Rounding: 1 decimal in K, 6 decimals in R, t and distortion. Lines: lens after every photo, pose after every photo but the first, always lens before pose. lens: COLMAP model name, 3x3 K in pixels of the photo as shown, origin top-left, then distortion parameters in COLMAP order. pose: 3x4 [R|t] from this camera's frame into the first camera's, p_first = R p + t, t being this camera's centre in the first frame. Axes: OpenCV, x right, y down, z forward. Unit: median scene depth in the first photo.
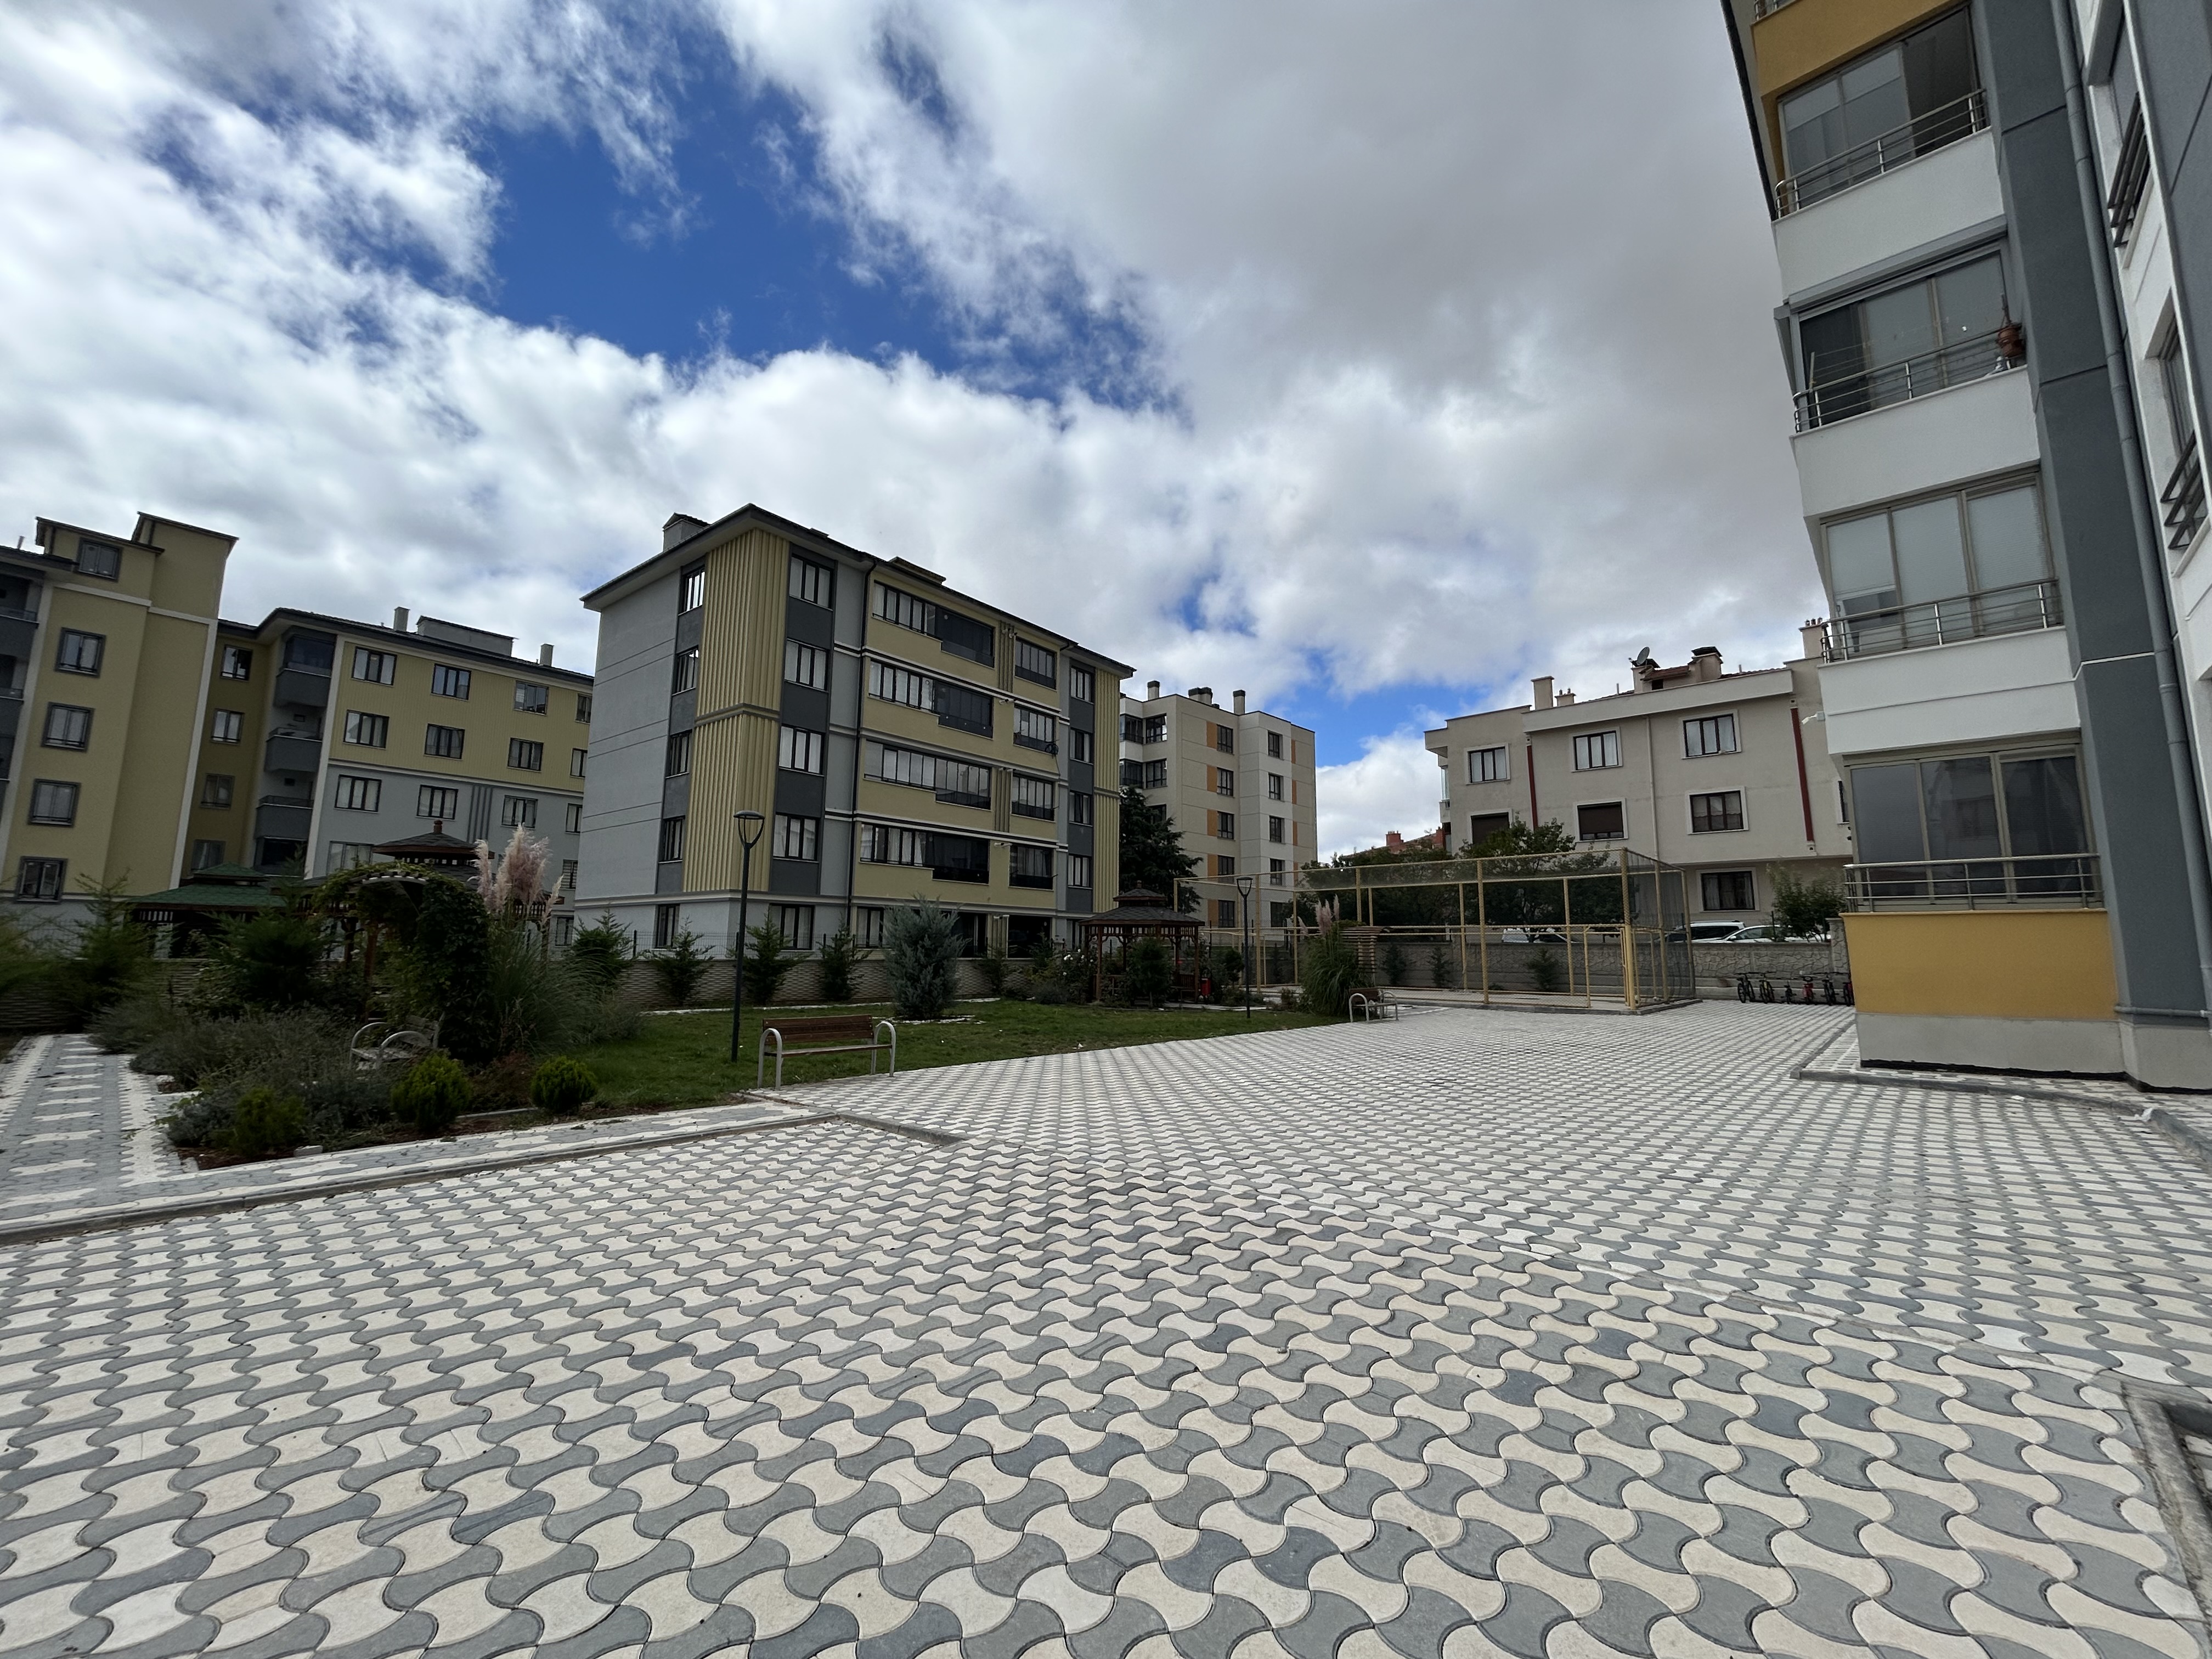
lens RADIAL K [[887.6, 0, 1097.3], [0, 887.6, 807.3], [0, 0, 1]] dist [-0.003701, 0.001861]
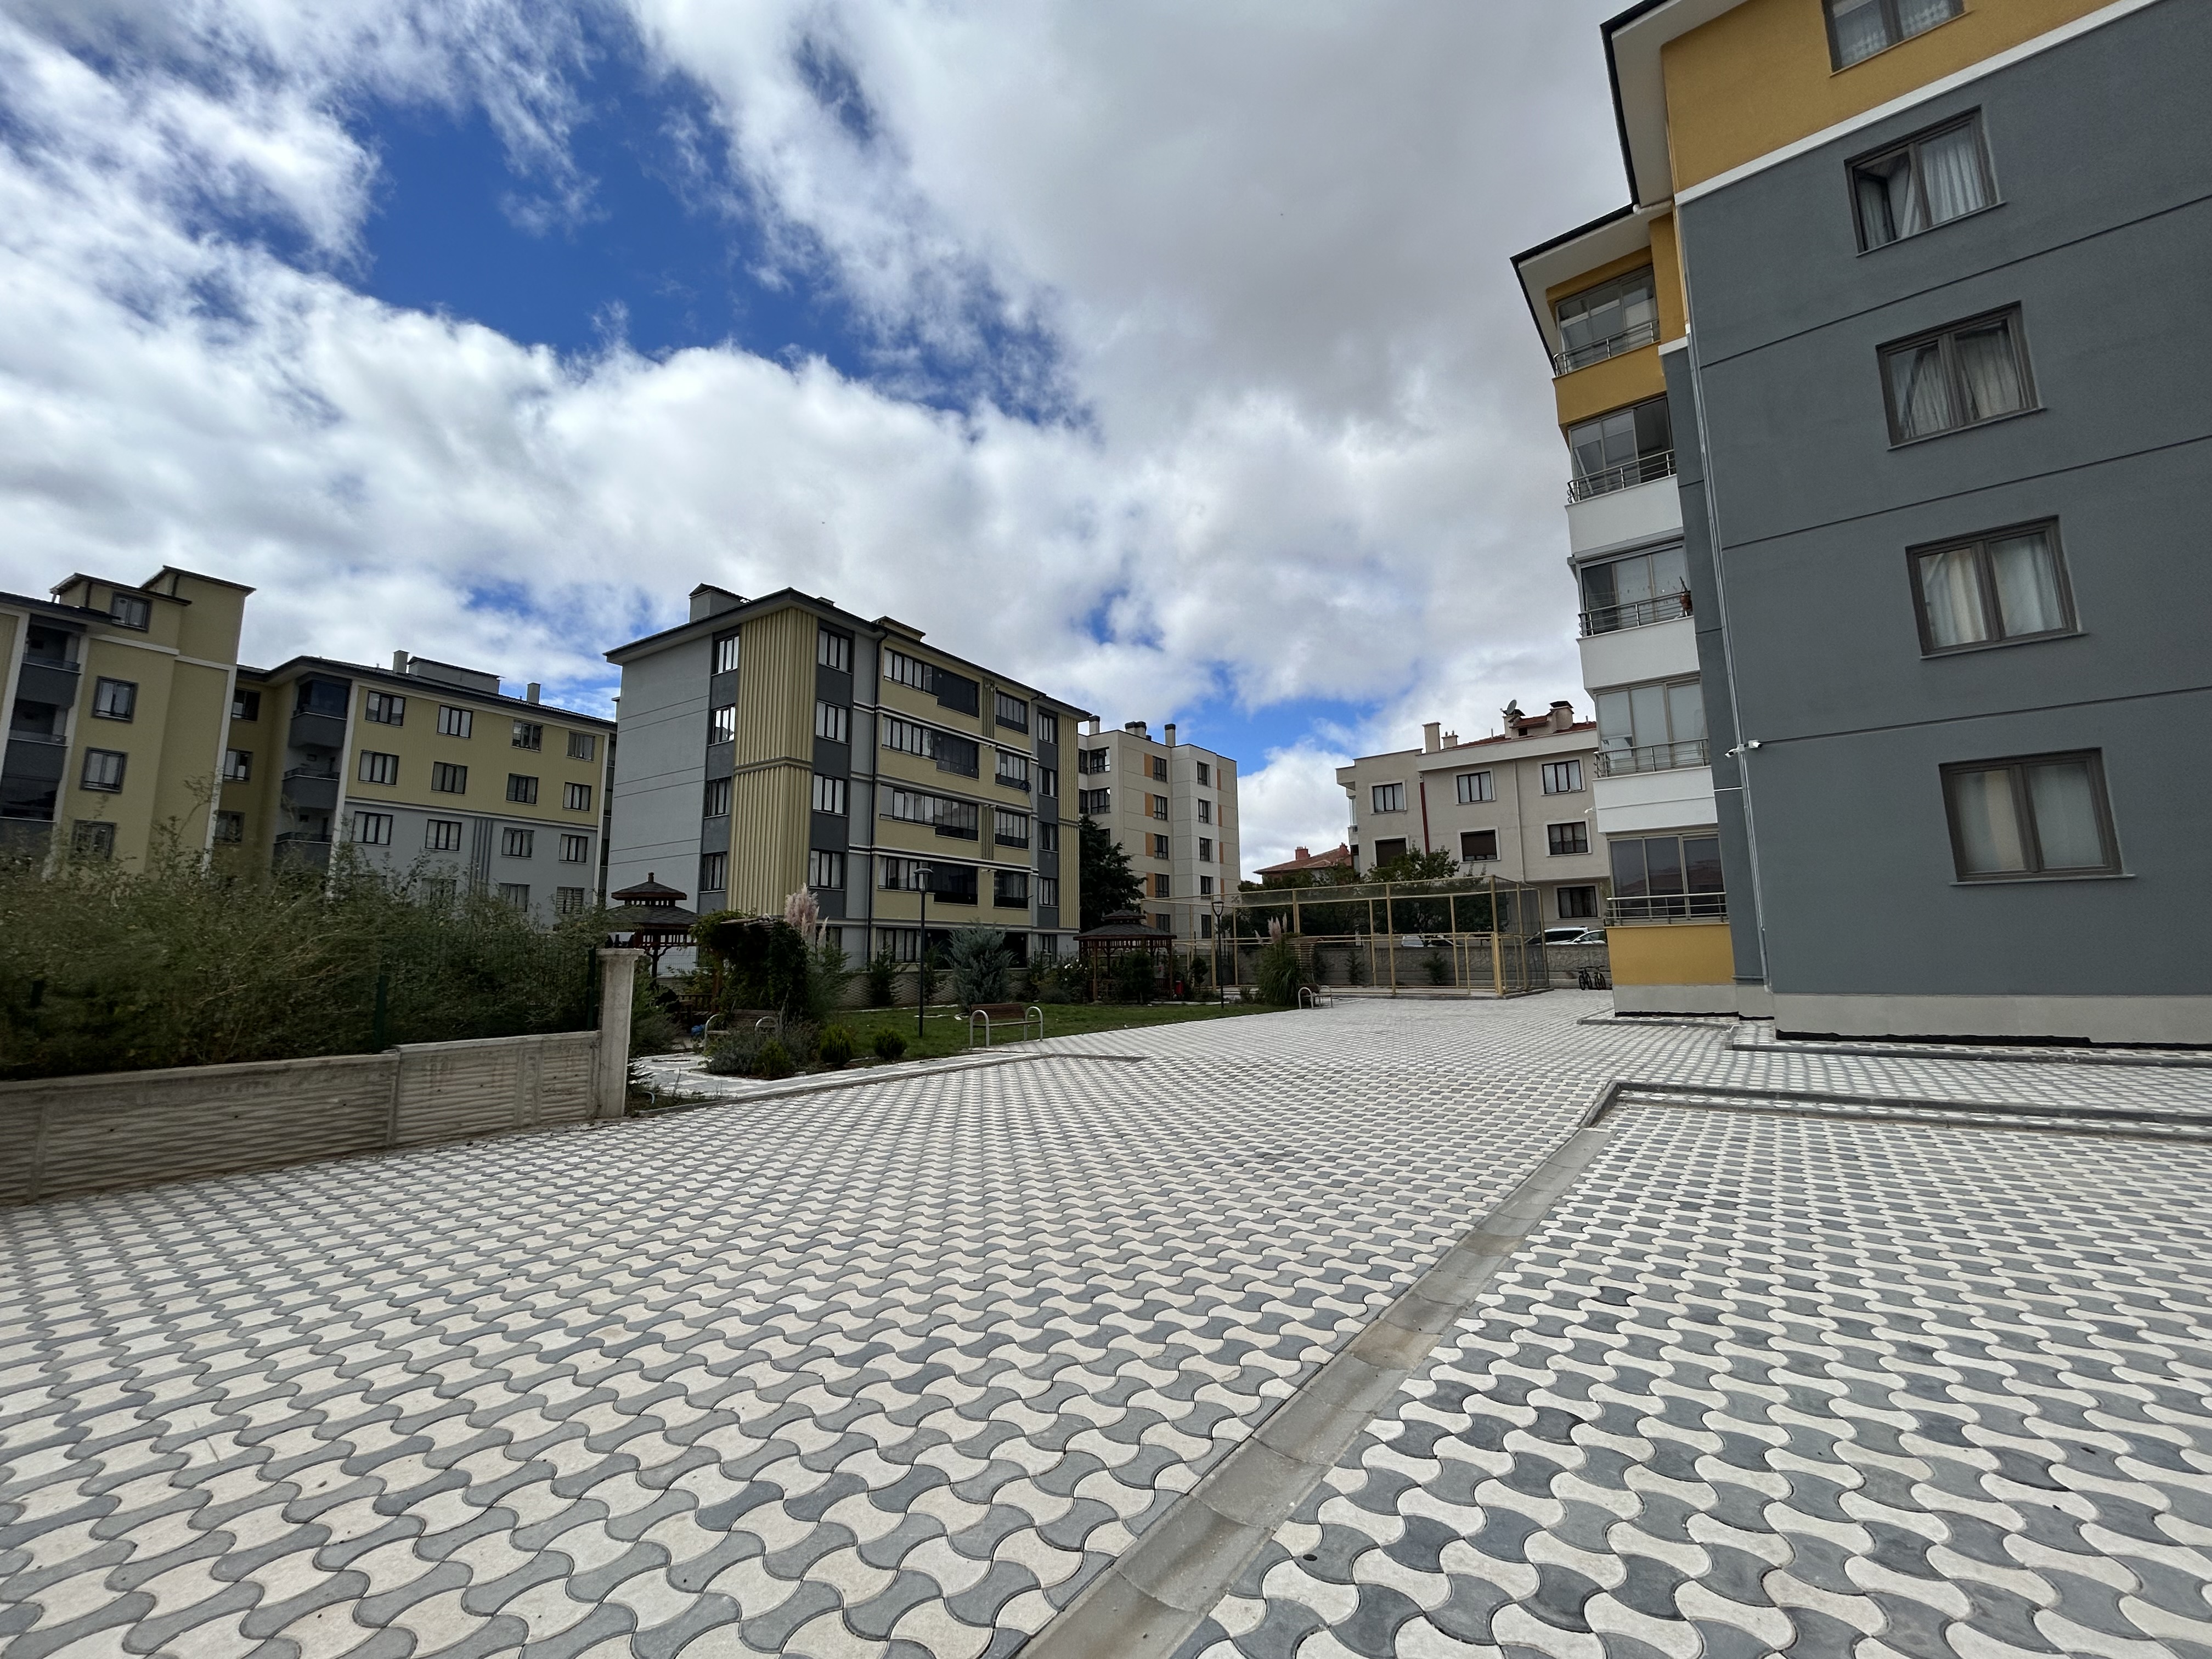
lens RADIAL K [[887.6, 0, 1107.5], [0, 887.6, 825.4], [0, 0, 1]] dist [-0.003701, 0.001861]
pose [[0.993561, -0.003986, 0.113226, -0.078782], [0.003017, 0.999957, 0.008733, -0.025877], [-0.113256, -0.008335, 0.993531, -0.157879]]
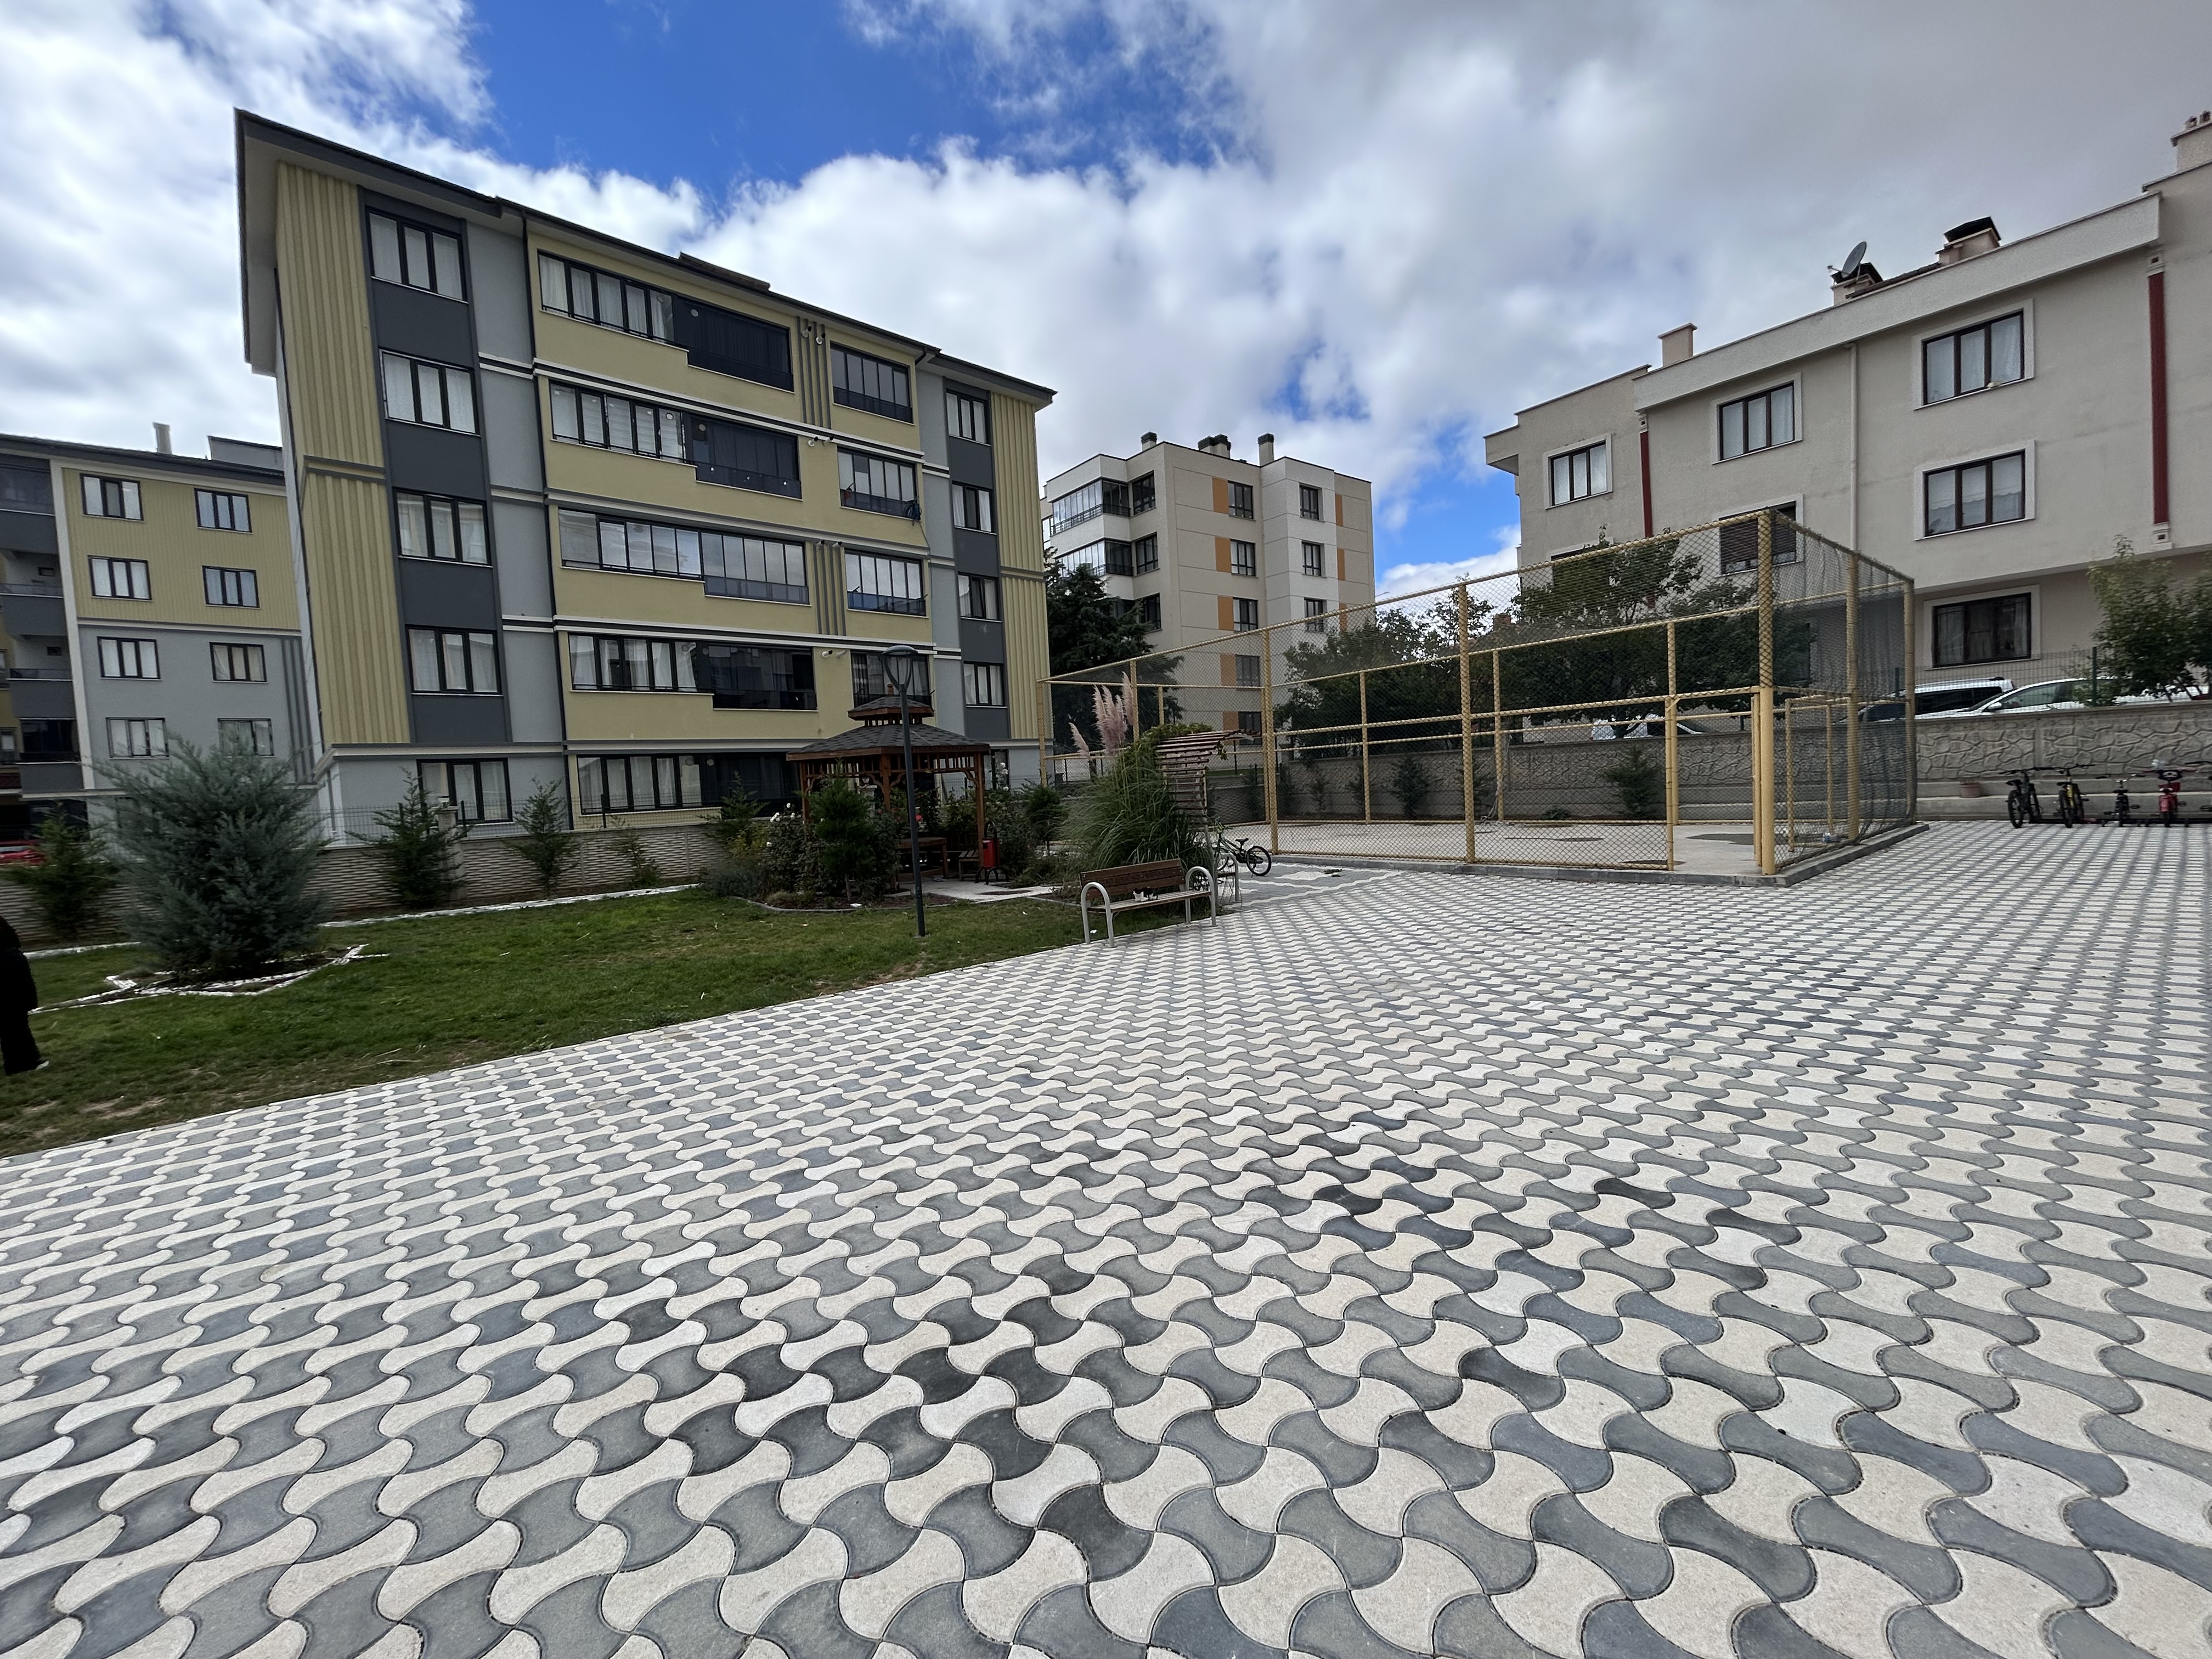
lens RADIAL K [[887.6, 0, 1090.1], [0, 887.6, 807.8], [0, 0, 1]] dist [-0.003701, 0.001861]
pose [[0.988173, -0.058586, -0.141710, 0.178493], [0.085377, 0.977853, 0.191087, 0.042831], [0.127377, -0.200925, 0.971290, 0.291928]]
